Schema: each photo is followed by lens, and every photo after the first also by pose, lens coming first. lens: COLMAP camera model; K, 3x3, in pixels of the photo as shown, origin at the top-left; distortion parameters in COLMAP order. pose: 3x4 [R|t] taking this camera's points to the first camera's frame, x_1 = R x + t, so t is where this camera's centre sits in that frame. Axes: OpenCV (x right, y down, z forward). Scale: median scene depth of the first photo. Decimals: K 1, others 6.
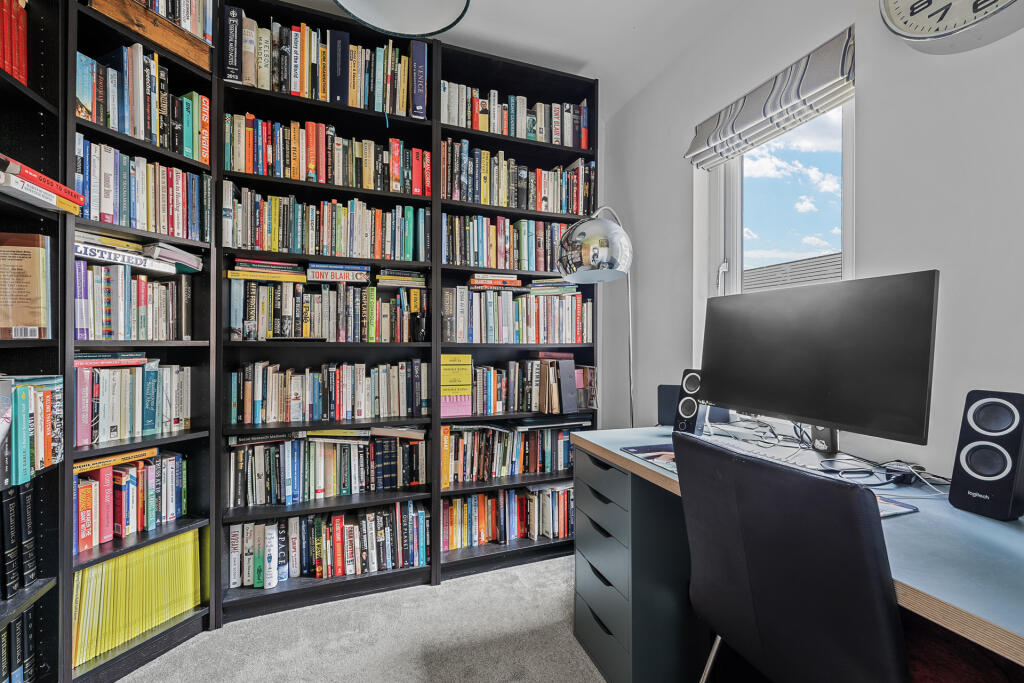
lens RADIAL K [[410.8, 0, 514.6], [0, 410.8, 344.5], [0, 0, 1]] dist [0.000040, -0.000253]
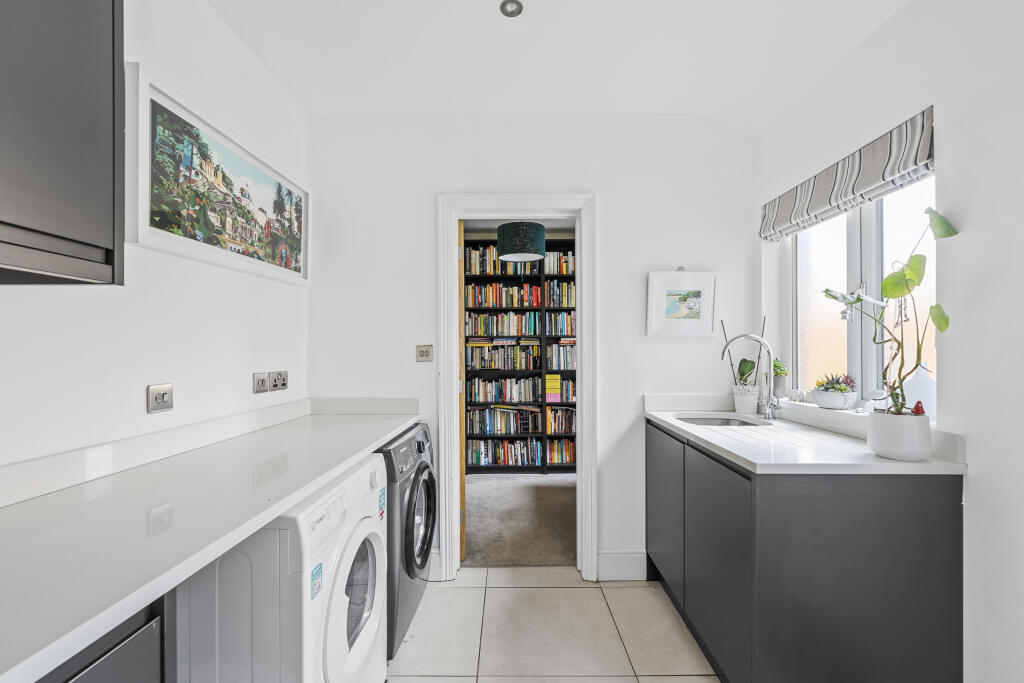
lens RADIAL K [[410.8, 0, 516.5], [0, 410.8, 346.7], [0, 0, 1]] dist [0.000040, -0.000253]
pose [[0.934901, -0.015990, -0.354549, 0.501671], [0.013709, 0.999866, -0.008943, -0.118982], [0.354645, 0.003500, 0.934995, -1.254510]]
